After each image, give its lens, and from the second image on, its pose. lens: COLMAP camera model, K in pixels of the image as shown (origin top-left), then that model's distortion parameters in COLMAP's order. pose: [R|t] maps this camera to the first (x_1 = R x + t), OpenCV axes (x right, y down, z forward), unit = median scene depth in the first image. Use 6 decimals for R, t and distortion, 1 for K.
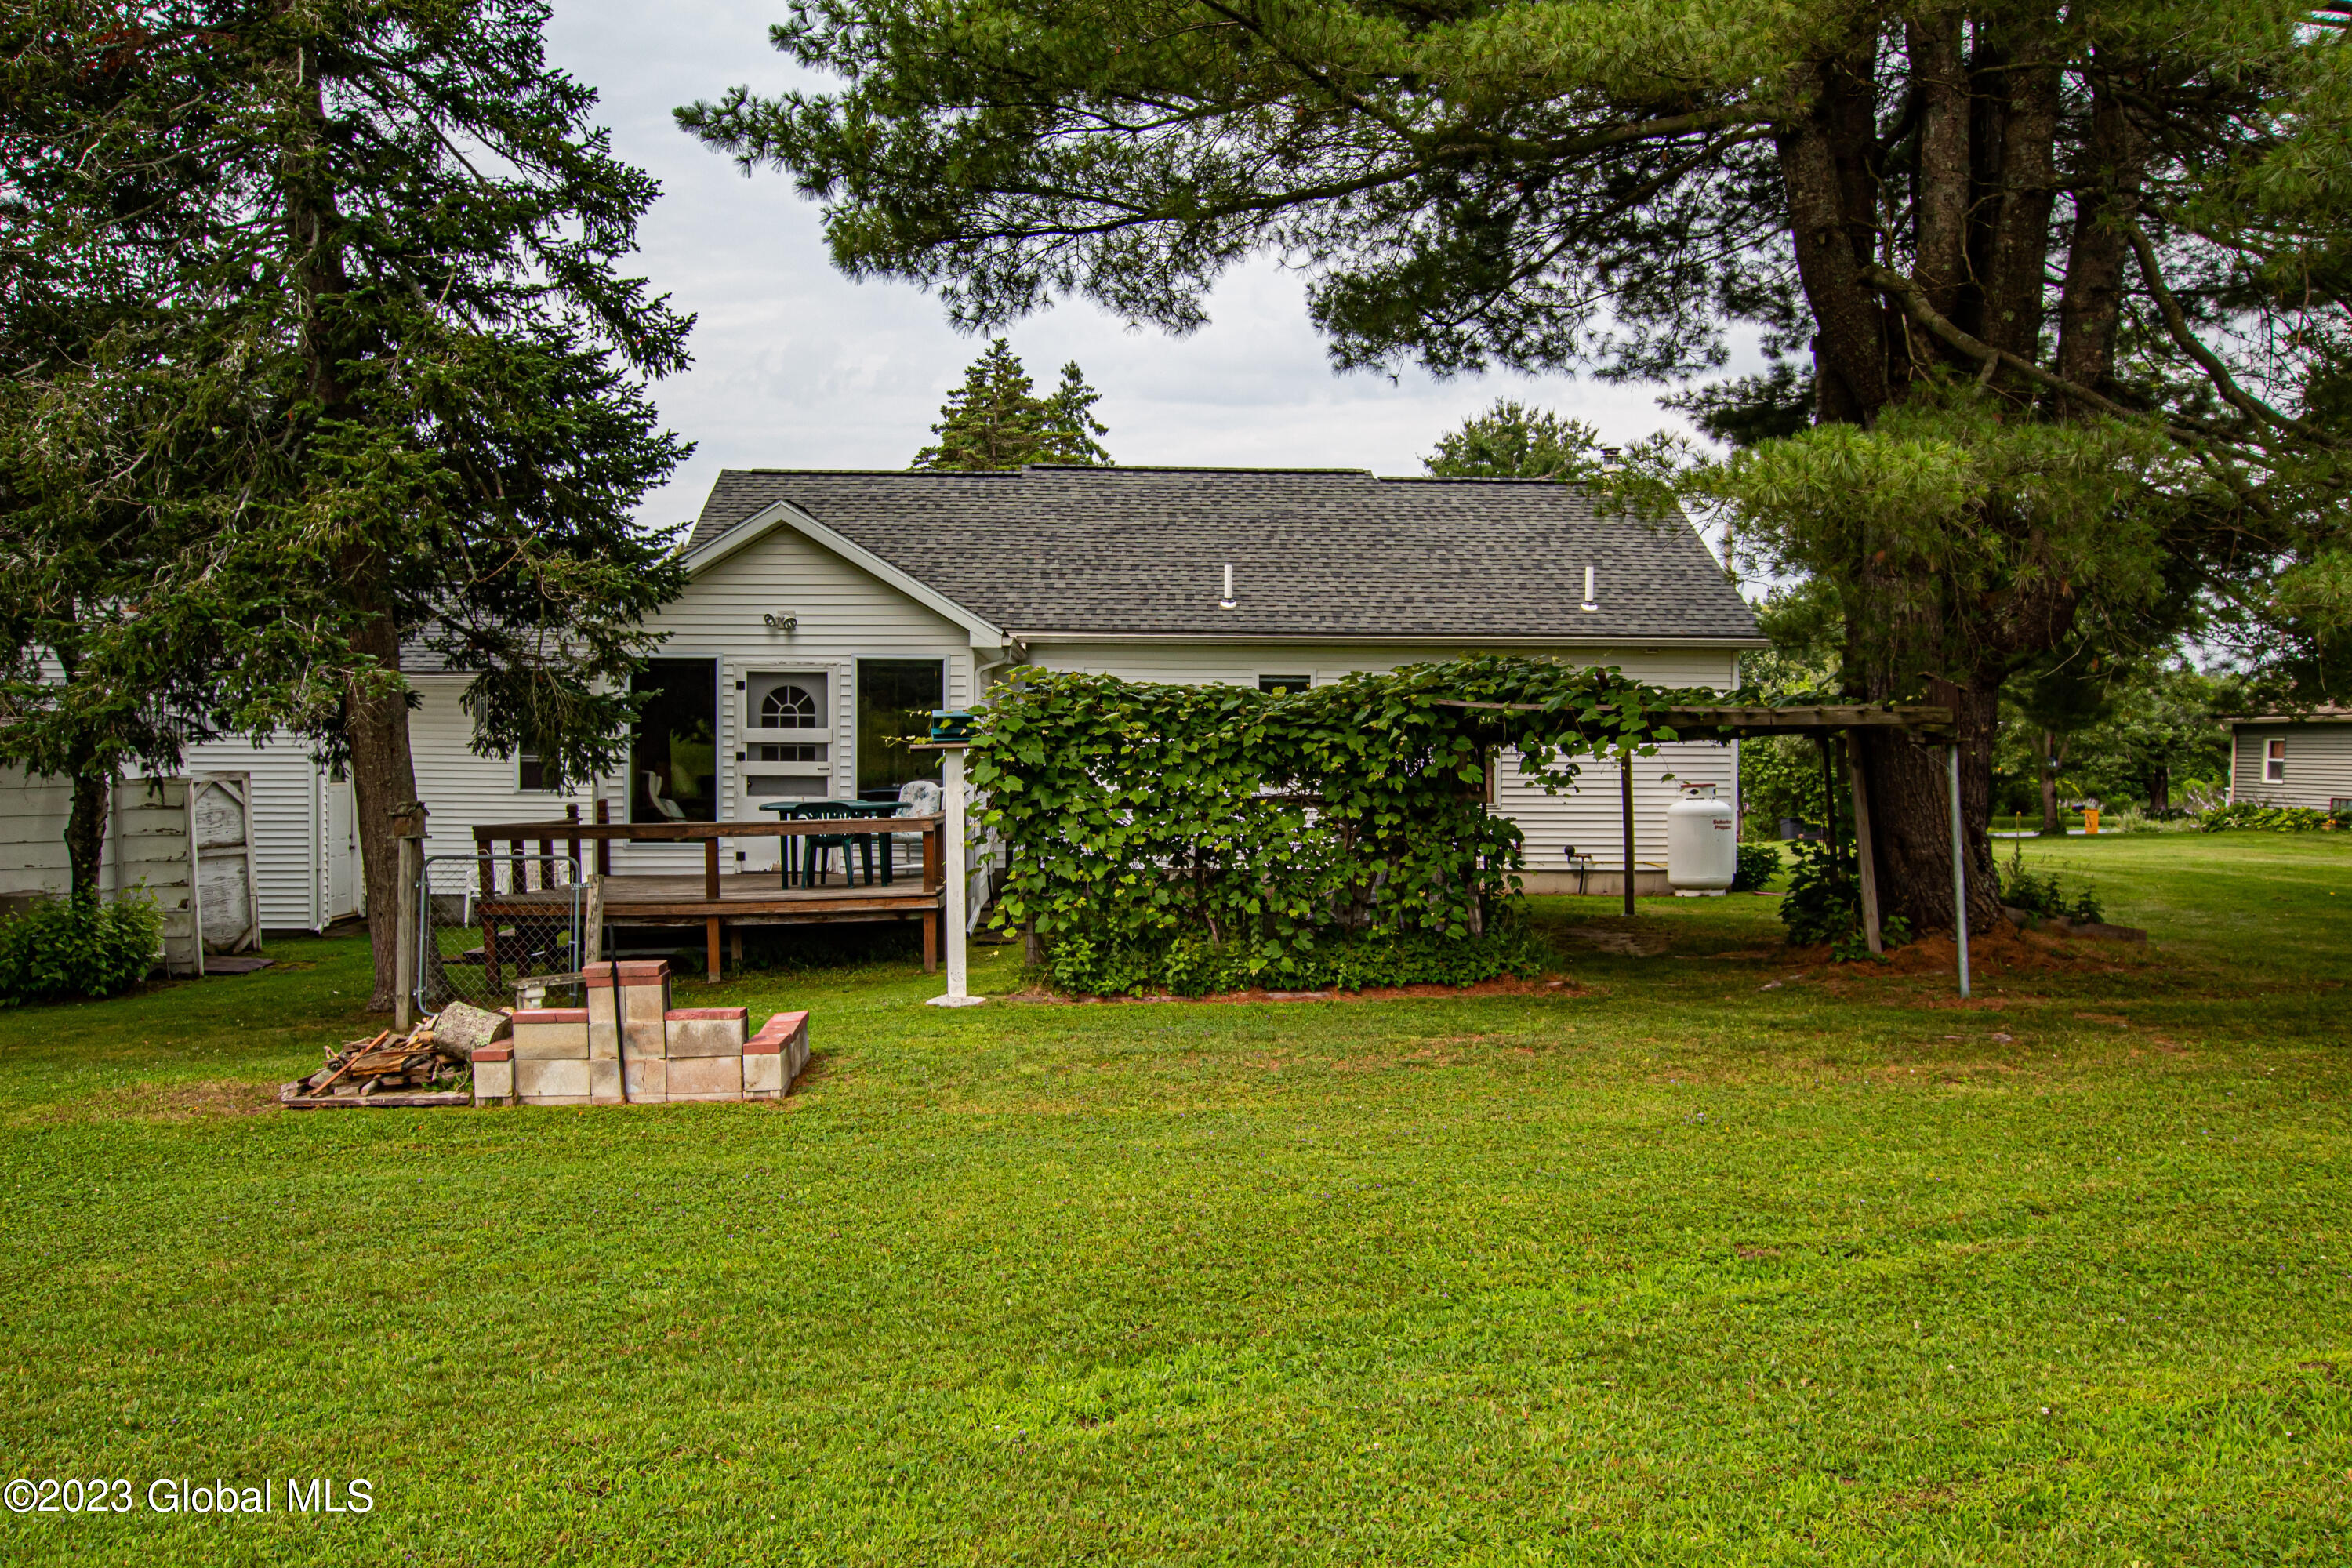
lens RADIAL K [[1827.5, 0, 1167.9], [0, 1827.5, 801.8], [0, 0, 1]] dist [-0.002965, 0.021230]
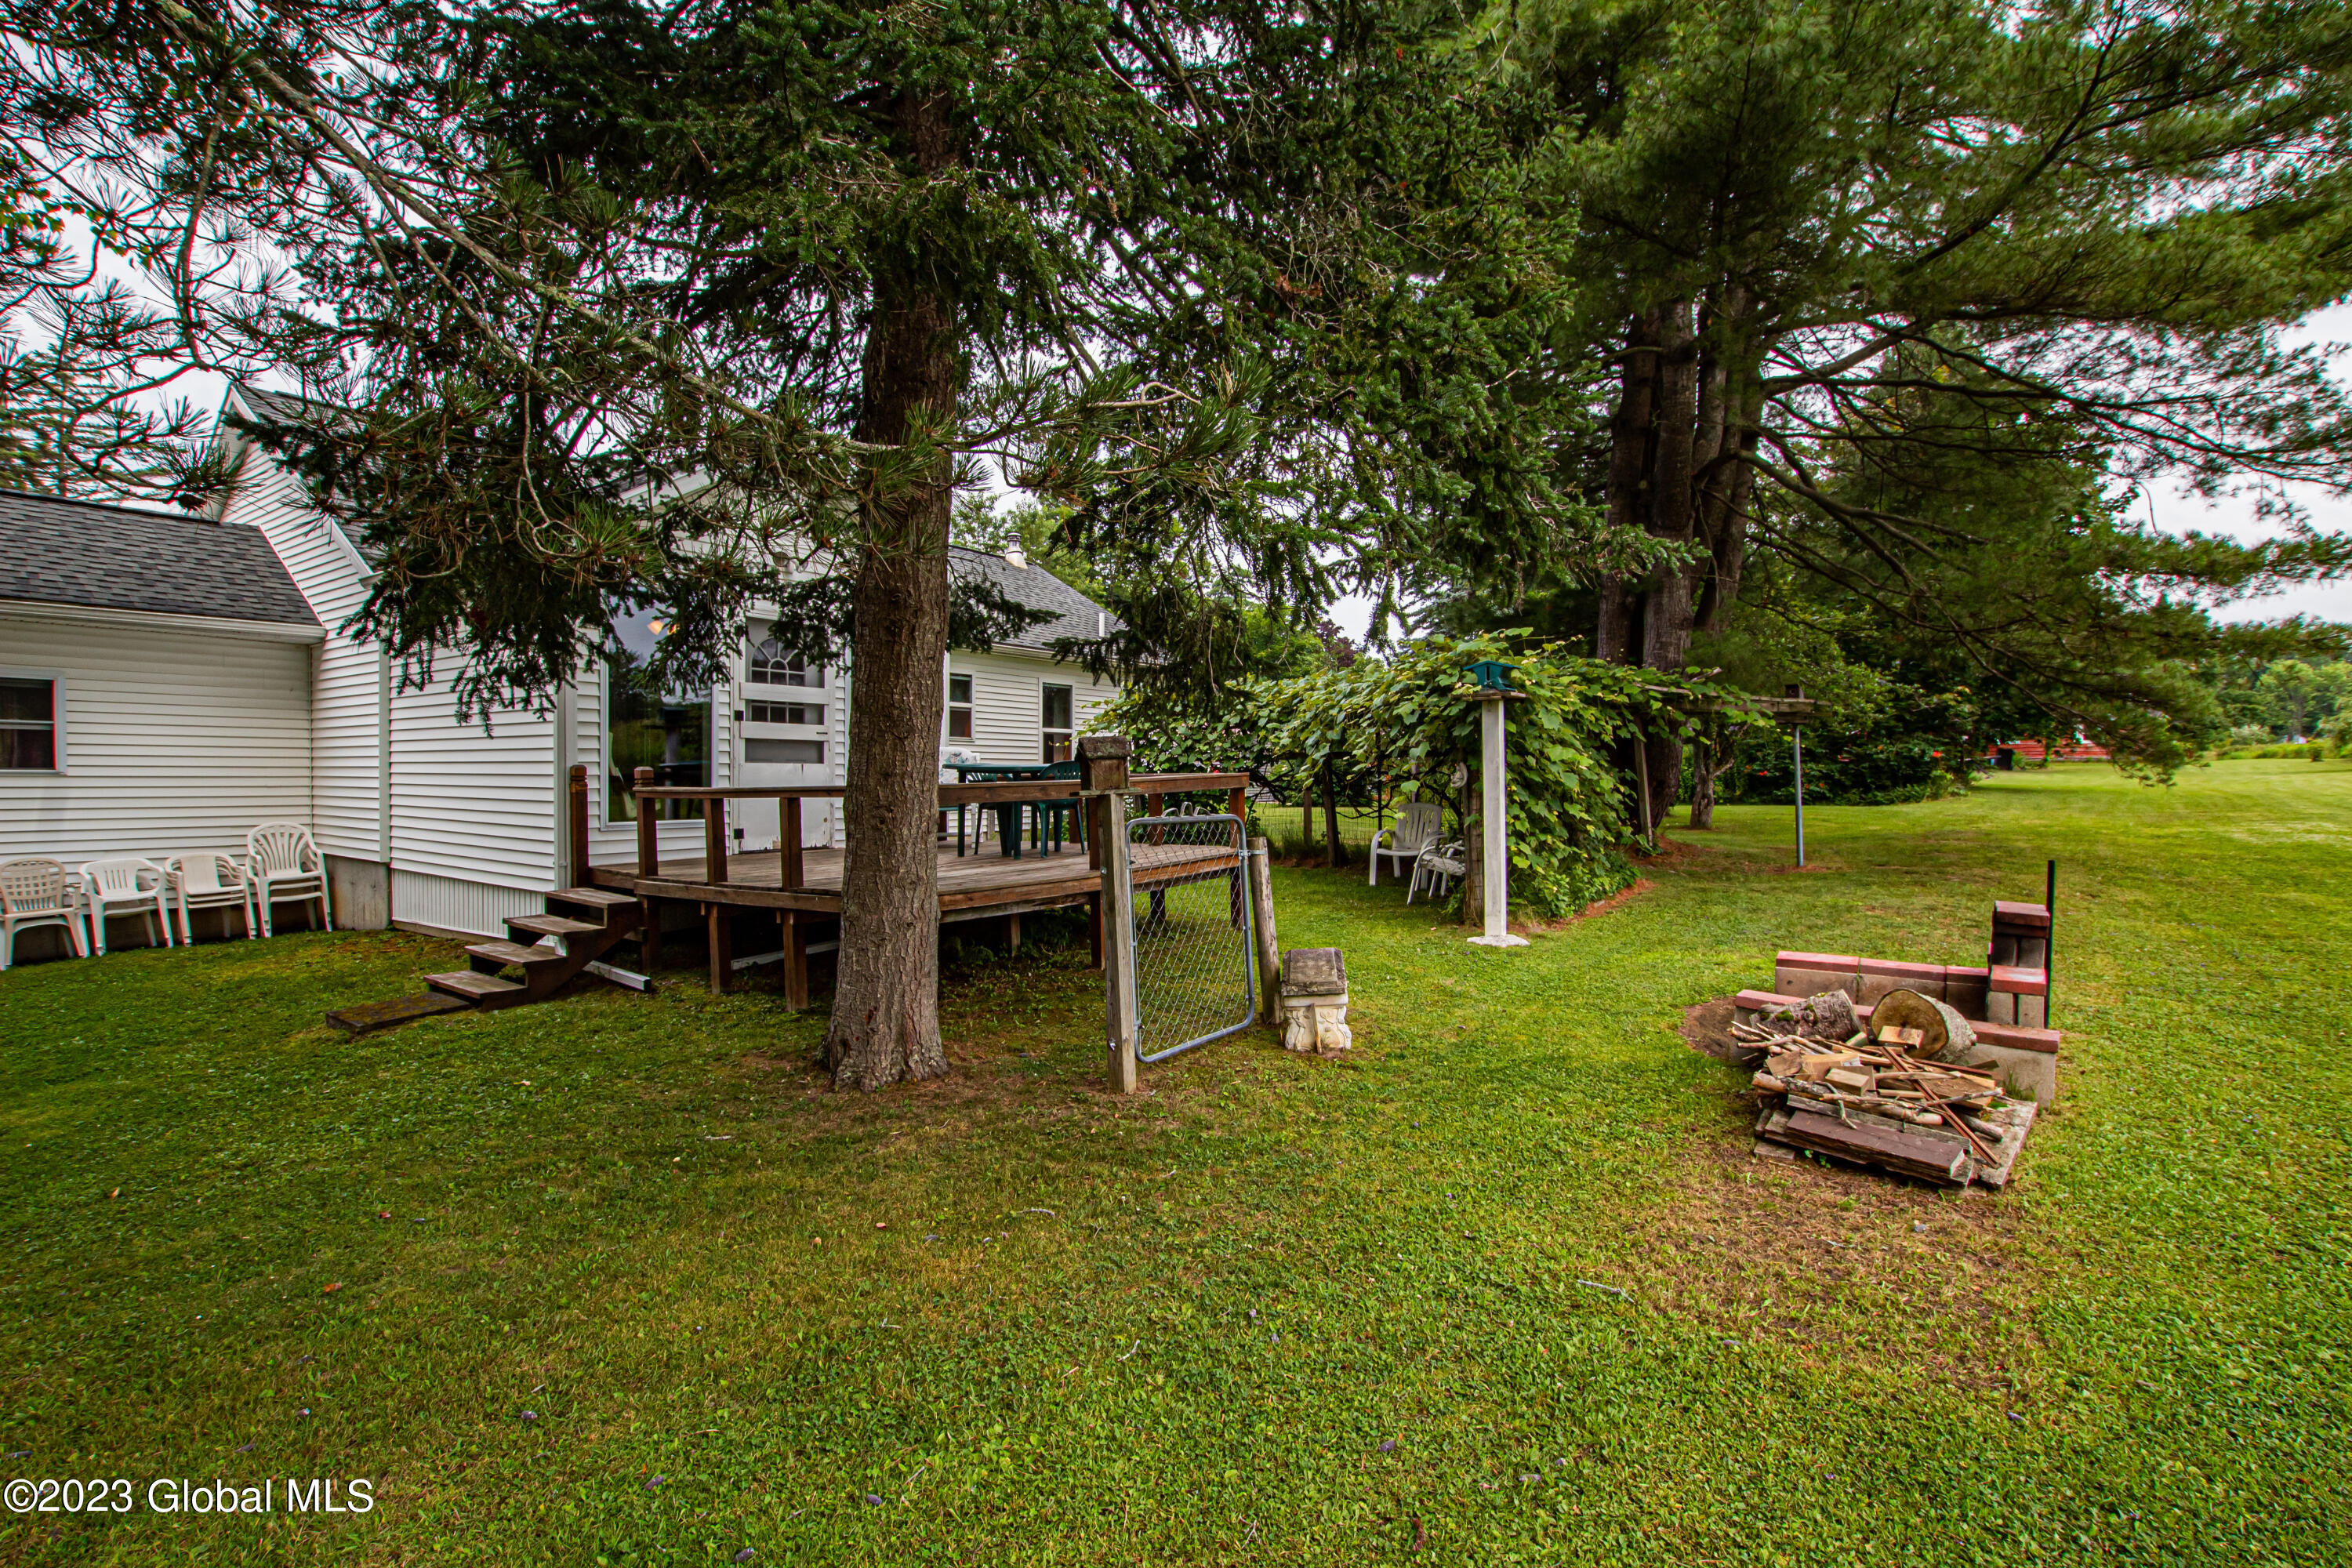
lens RADIAL K [[1103.8, 0, 1185.6], [0, 1103.8, 793.2], [0, 0, 1]] dist [-0.032884, 0.005198]
pose [[0.619693, -0.013769, 0.784723, -0.930785], [0.022407, 0.999749, -0.000153, 0.028935], [-0.784524, 0.017678, 0.619846, 0.977559]]
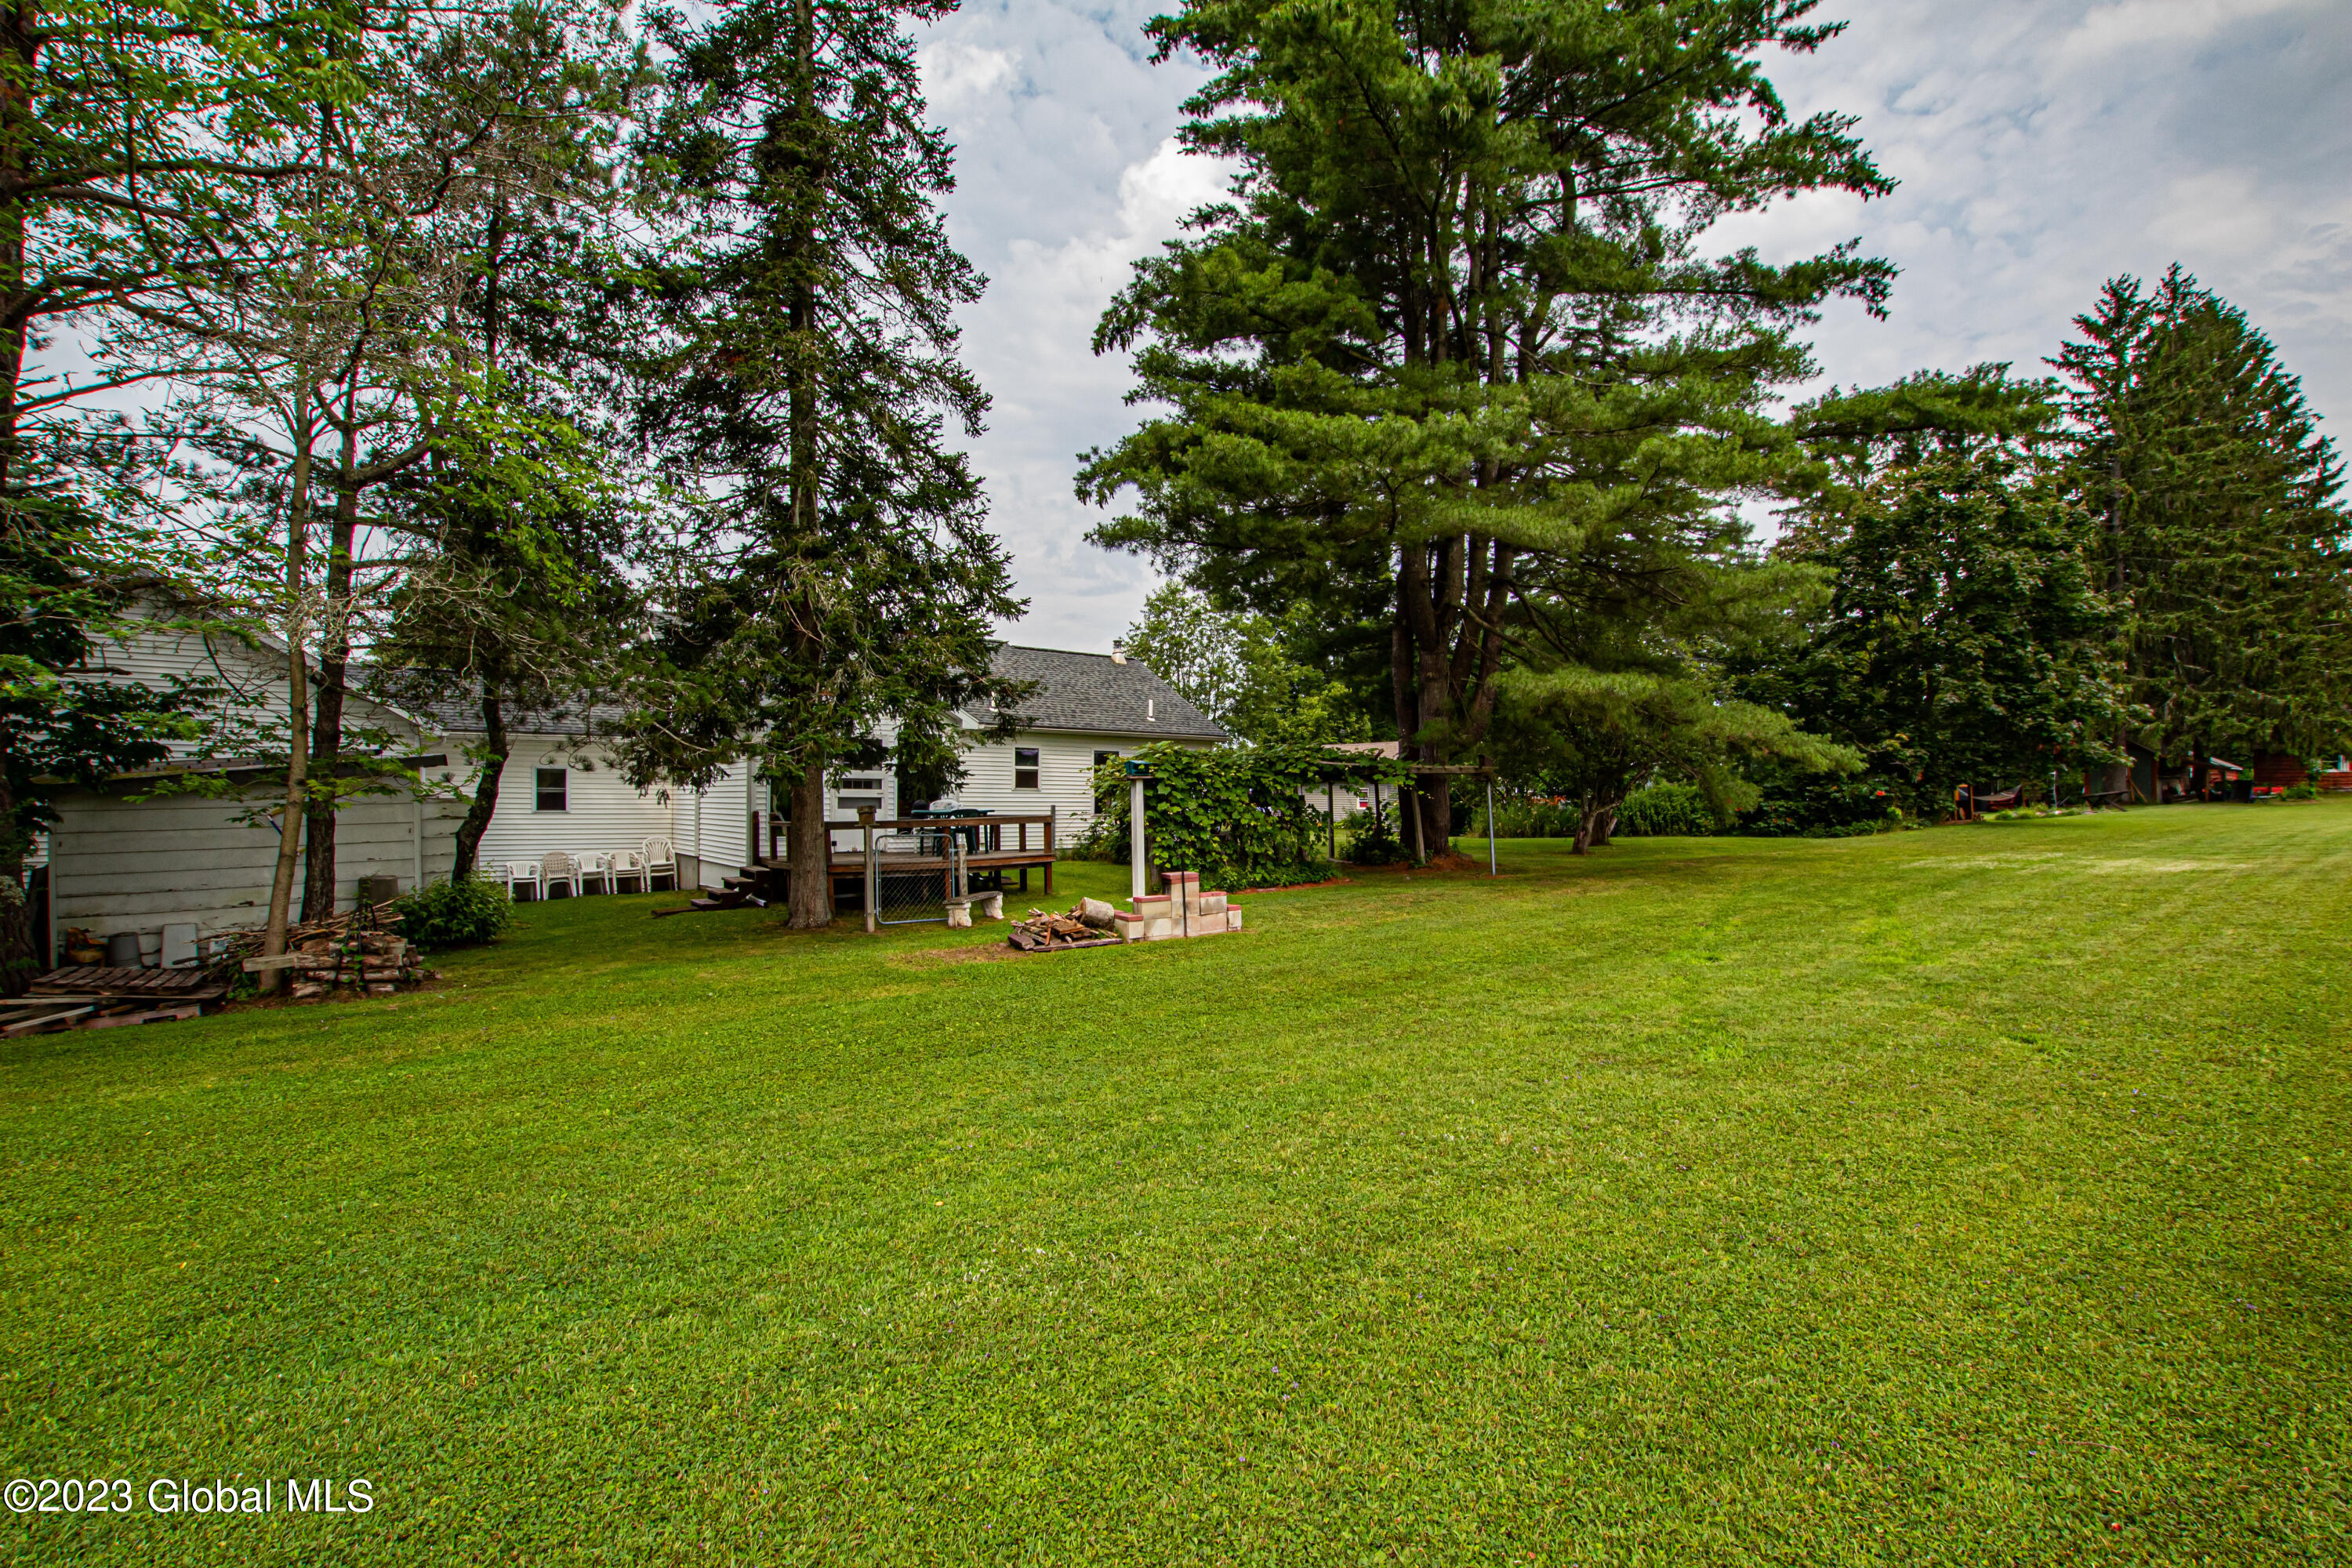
lens RADIAL K [[1103.8, 0, 1172.5], [0, 1103.8, 798.5], [0, 0, 1]] dist [-0.032884, 0.005198]
pose [[0.824820, 0.001160, 0.565395, -1.036516], [0.015416, 0.999580, -0.024540, 0.032318], [-0.565186, 0.028957, 0.824455, -0.074180]]
